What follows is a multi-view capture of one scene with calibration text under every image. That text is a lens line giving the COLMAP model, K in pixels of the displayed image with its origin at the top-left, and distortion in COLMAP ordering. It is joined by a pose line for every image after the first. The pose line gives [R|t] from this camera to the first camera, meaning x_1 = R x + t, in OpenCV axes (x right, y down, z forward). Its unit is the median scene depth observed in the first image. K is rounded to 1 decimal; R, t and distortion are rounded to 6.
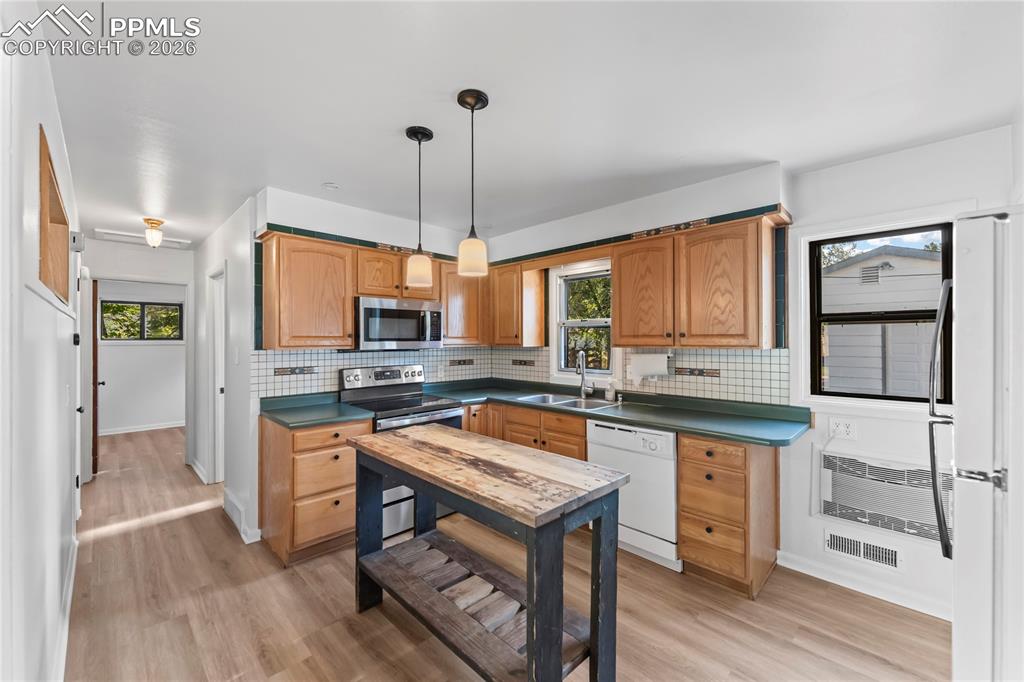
lens RADIAL K [[407.9, 0, 508.4], [0, 407.9, 340.4], [0, 0, 1]] dist [-0.001671, -0.000059]
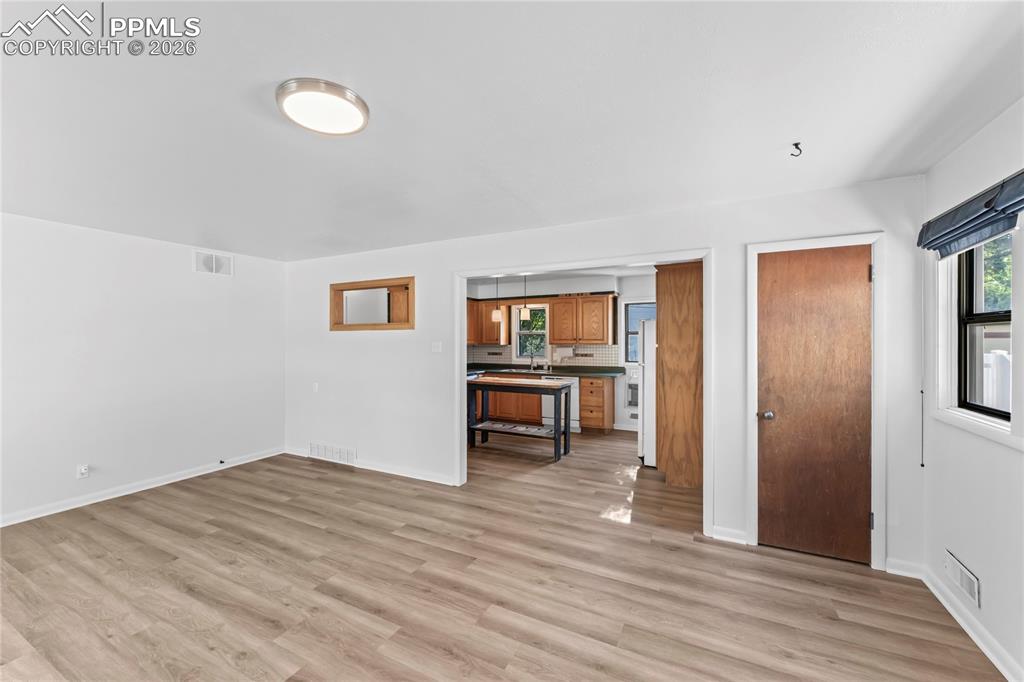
lens RADIAL K [[407.9, 0, 510.0], [0, 407.9, 343.6], [0, 0, 1]] dist [-0.001671, -0.000059]
pose [[0.952309, 0.002590, 0.305125, -0.675264], [-0.002139, 0.999996, -0.001813, 0.016987], [-0.305128, 0.001074, 0.952311, -1.124140]]
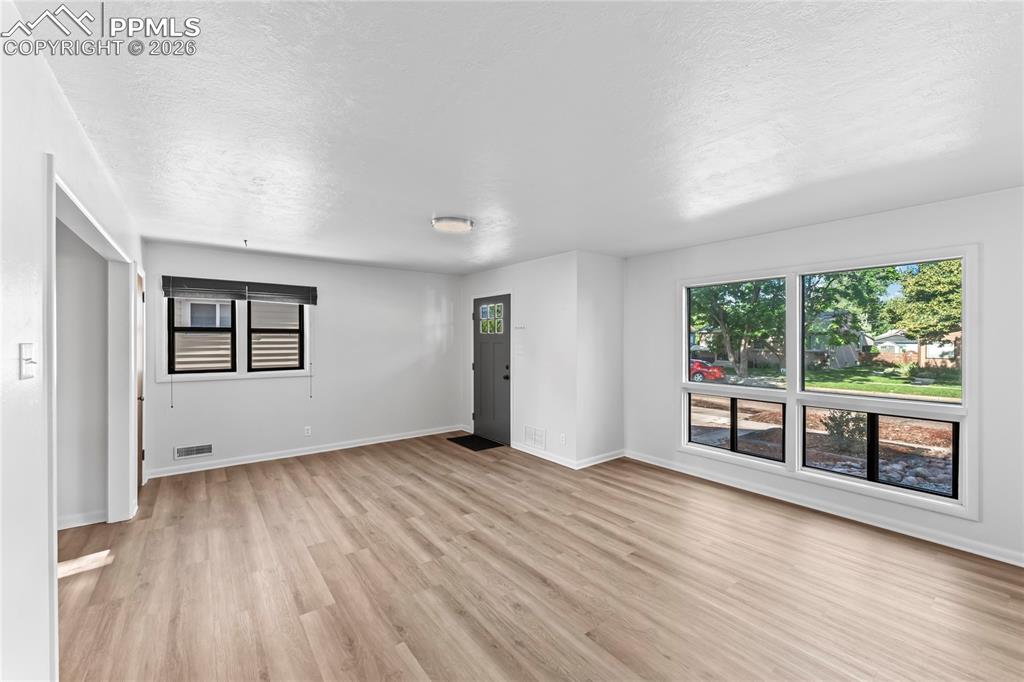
lens RADIAL K [[407.9, 0, 509.2], [0, 407.9, 337.5], [0, 0, 1]] dist [-0.001671, -0.000059]
pose [[-0.990652, 0.007096, 0.136231, -1.092900], [0.007591, 0.999966, 0.003117, 0.003681], [-0.136204, 0.004122, -0.990672, 0.744446]]
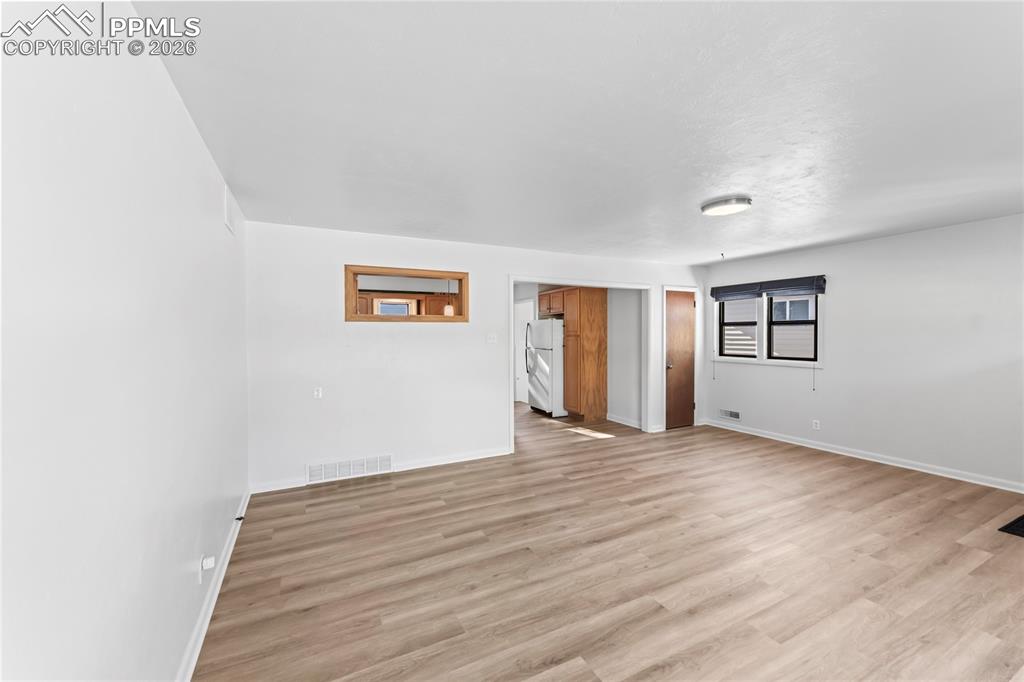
lens RADIAL K [[407.9, 0, 510.2], [0, 407.9, 338.9], [0, 0, 1]] dist [-0.001671, -0.000059]
pose [[0.308938, -0.005070, 0.951069, -2.048175], [0.011591, 0.999932, 0.001566, 0.028938], [-0.951012, 0.010540, 0.308976, -0.234733]]
